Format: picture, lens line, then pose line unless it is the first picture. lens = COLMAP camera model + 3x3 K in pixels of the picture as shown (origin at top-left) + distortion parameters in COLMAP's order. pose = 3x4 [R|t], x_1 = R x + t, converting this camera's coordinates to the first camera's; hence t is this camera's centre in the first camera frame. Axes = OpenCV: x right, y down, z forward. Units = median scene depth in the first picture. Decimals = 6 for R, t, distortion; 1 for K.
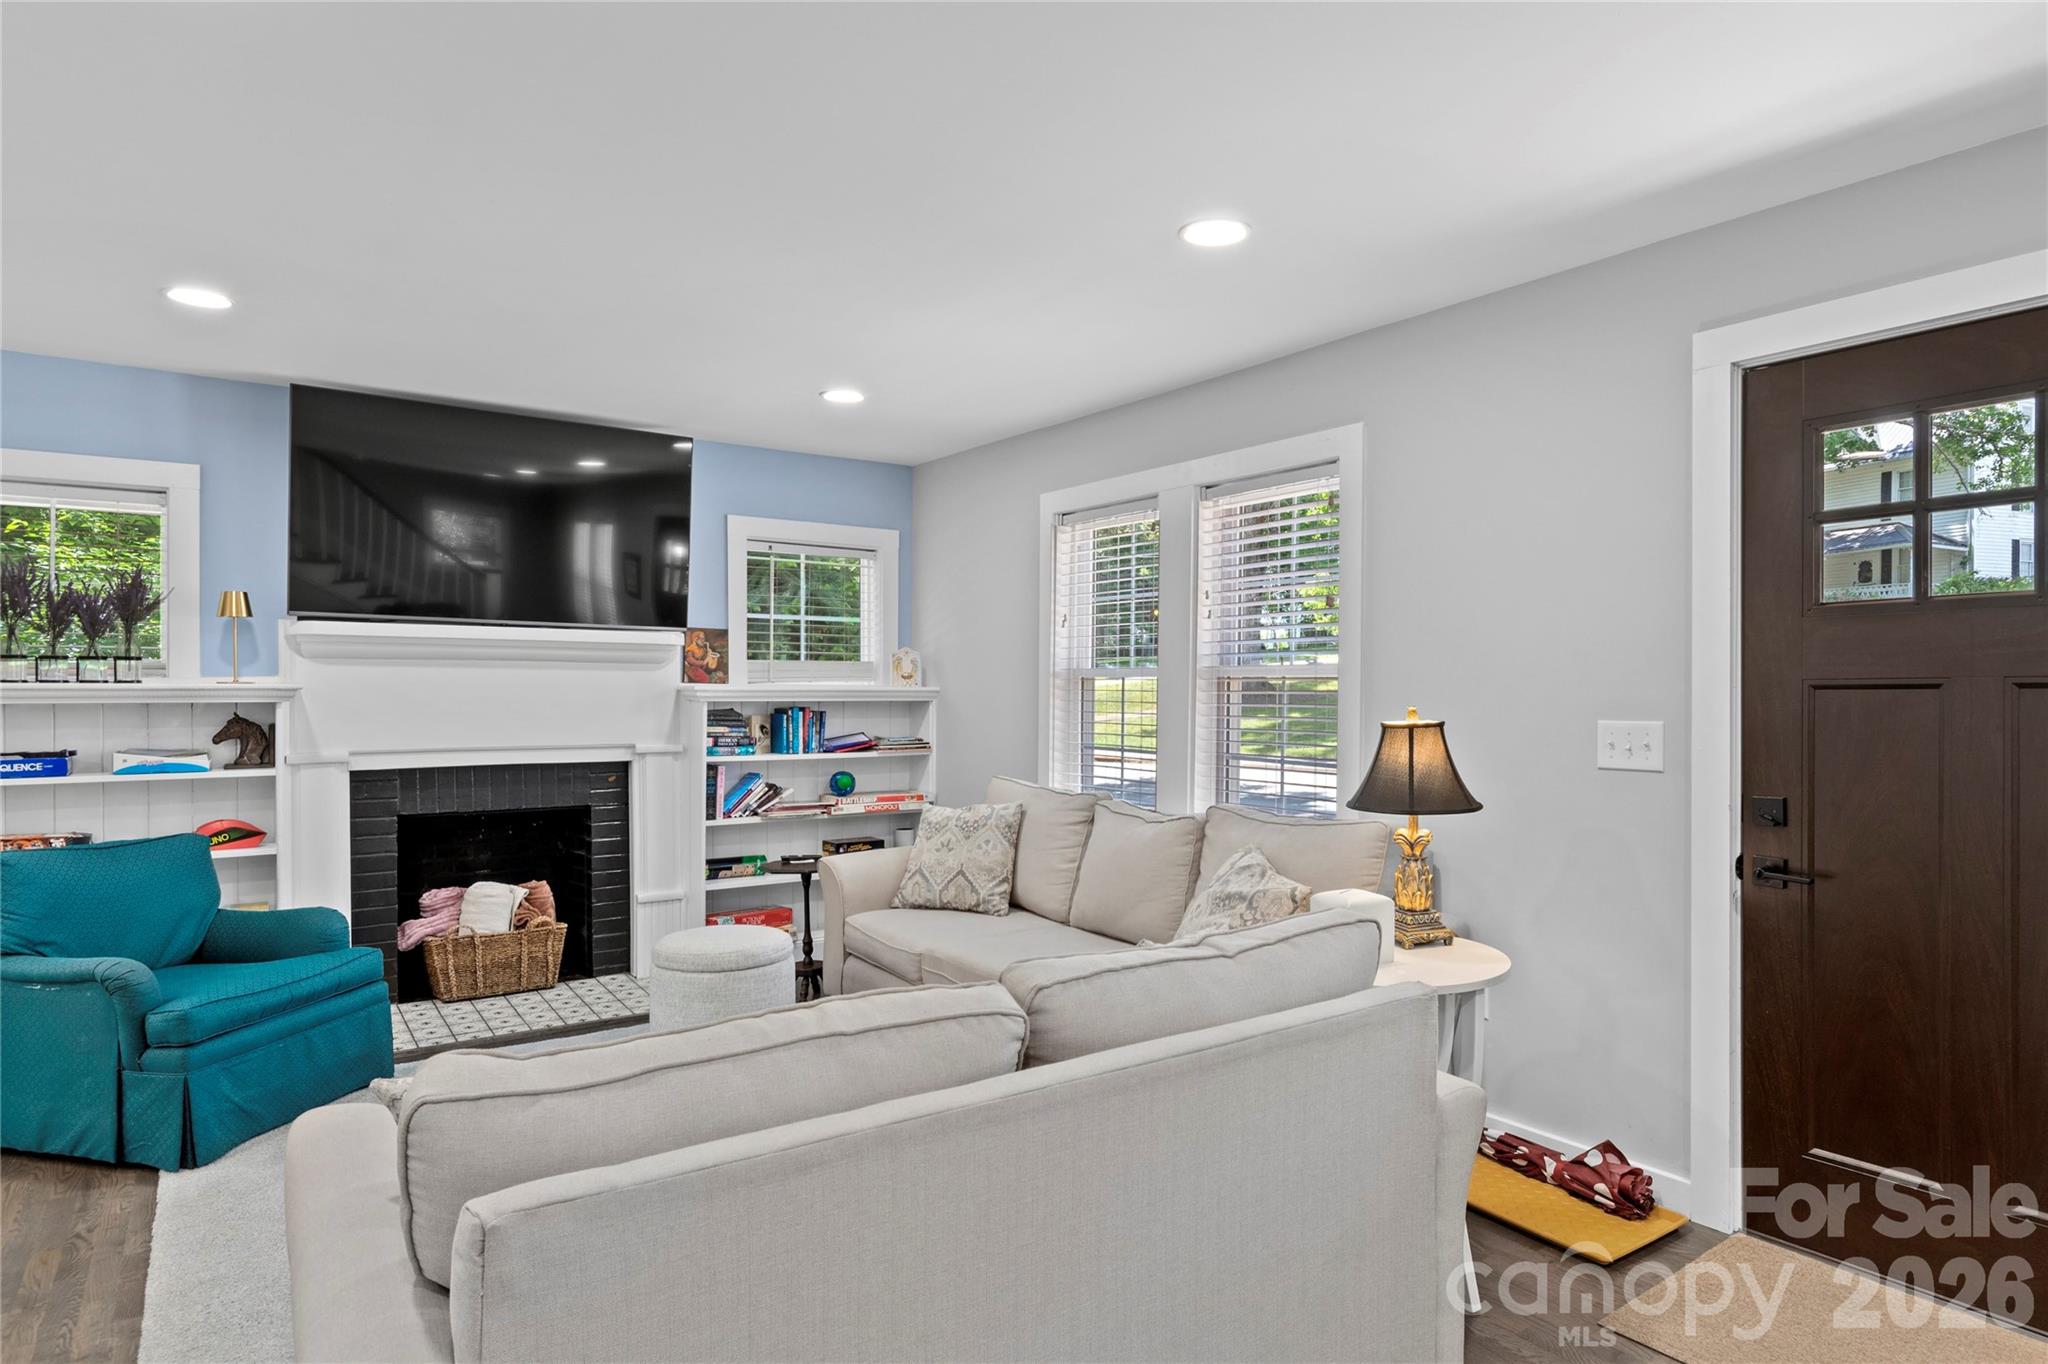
lens RADIAL K [[1192.6, 0, 1084.0], [0, 1192.6, 697.0], [0, 0, 1]] dist [-0.004203, -0.012503]
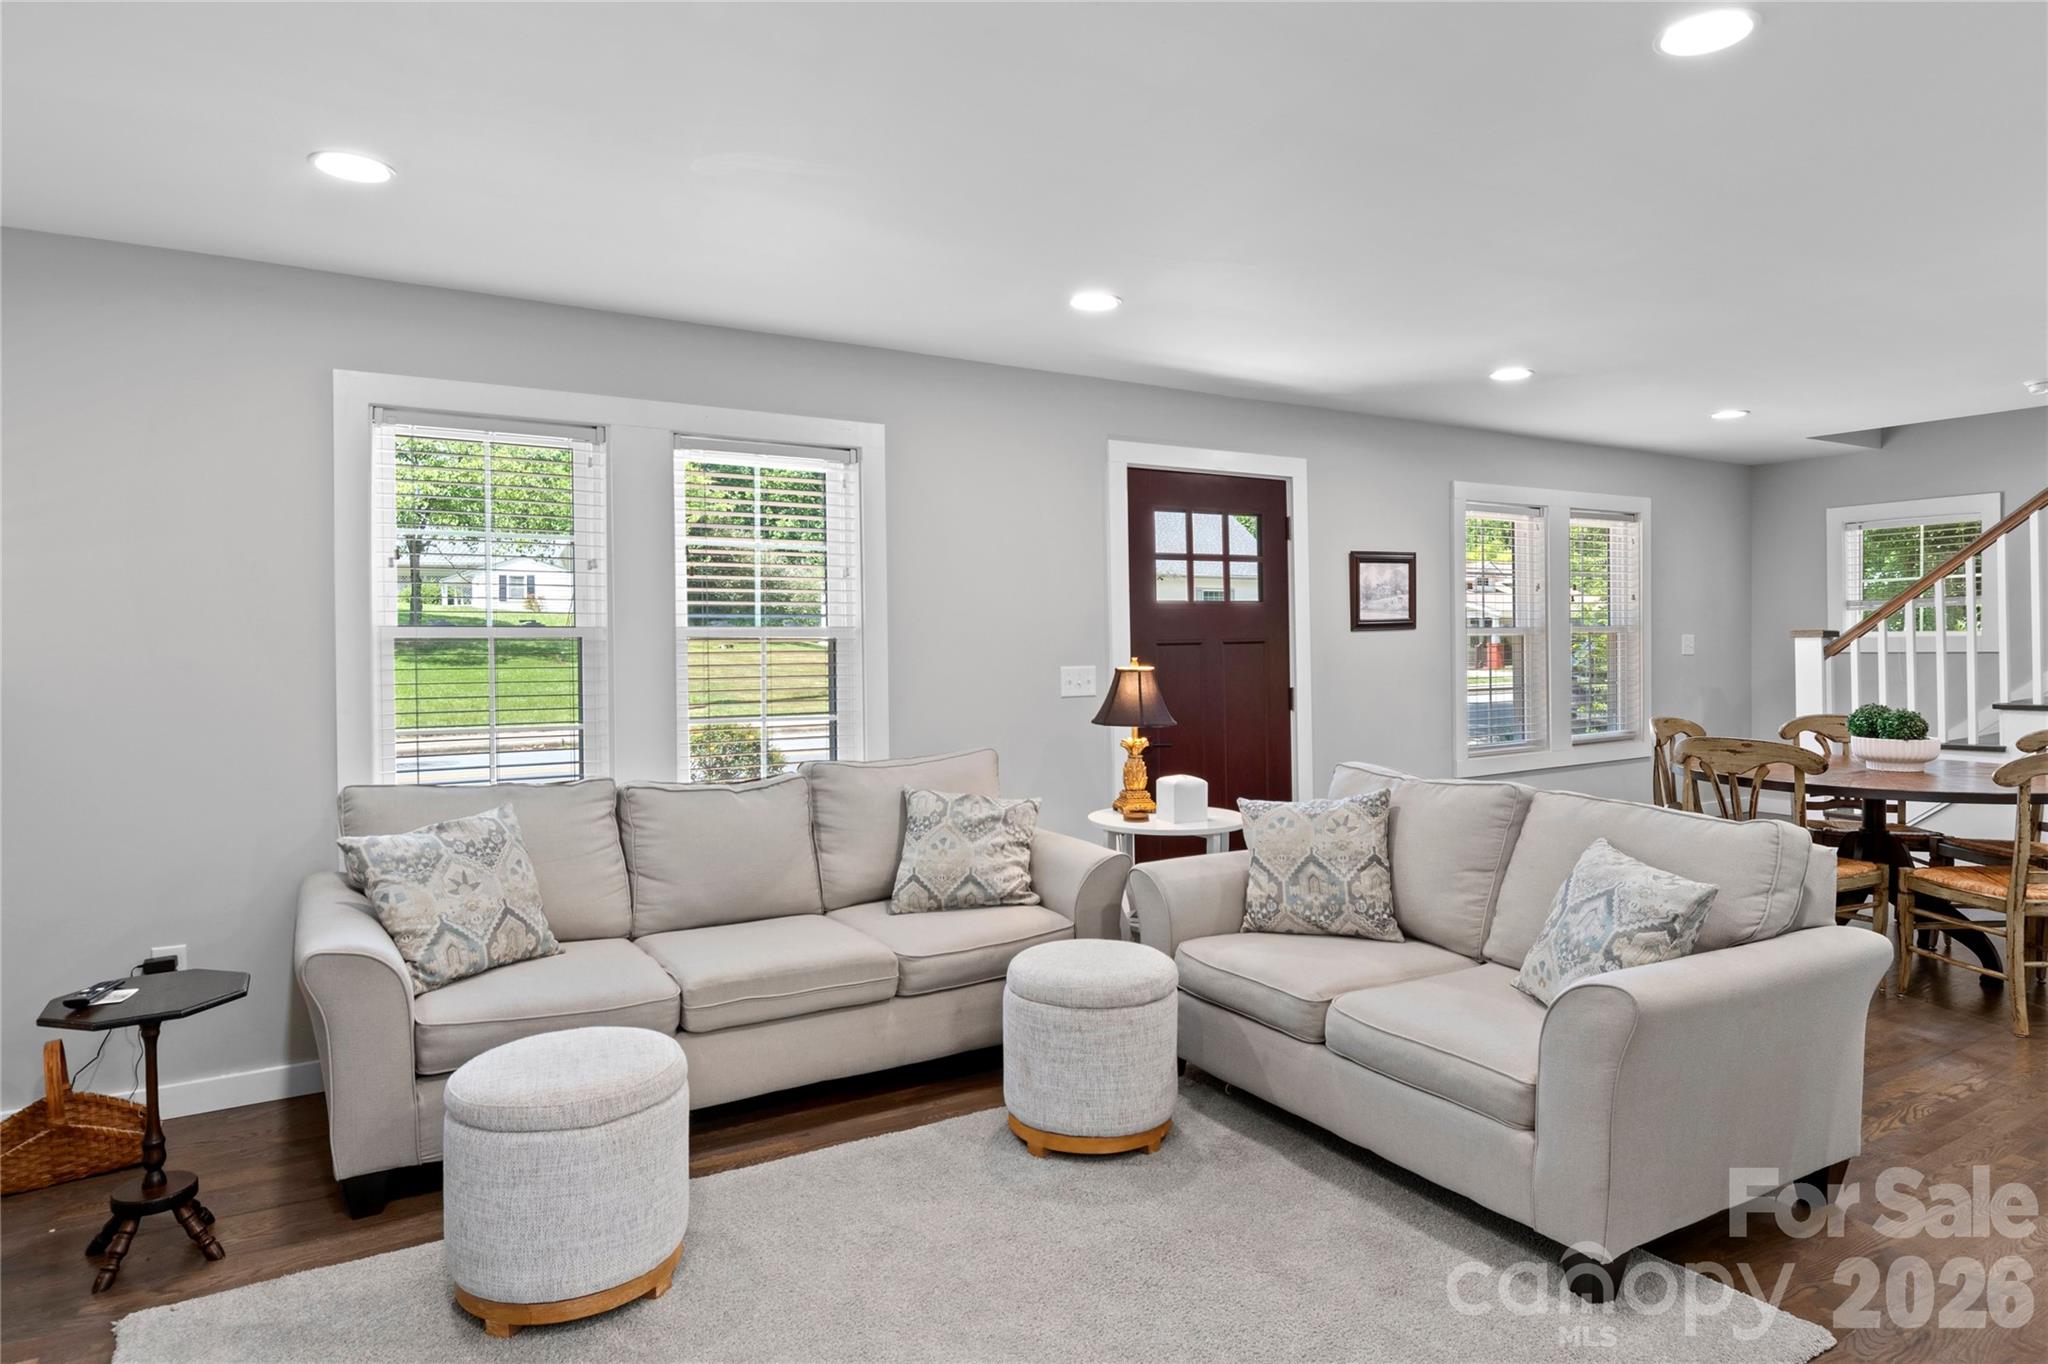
lens RADIAL K [[1204.0, 0, 1069.4], [0, 1204.0, 663.0], [0, 0, 1]] dist [-0.002872, -0.000932]
pose [[0.064187, -0.015360, 0.997820, -0.735837], [0.017092, 0.999752, 0.014290, -0.005586], [-0.997792, 0.016138, 0.064433, 0.568252]]
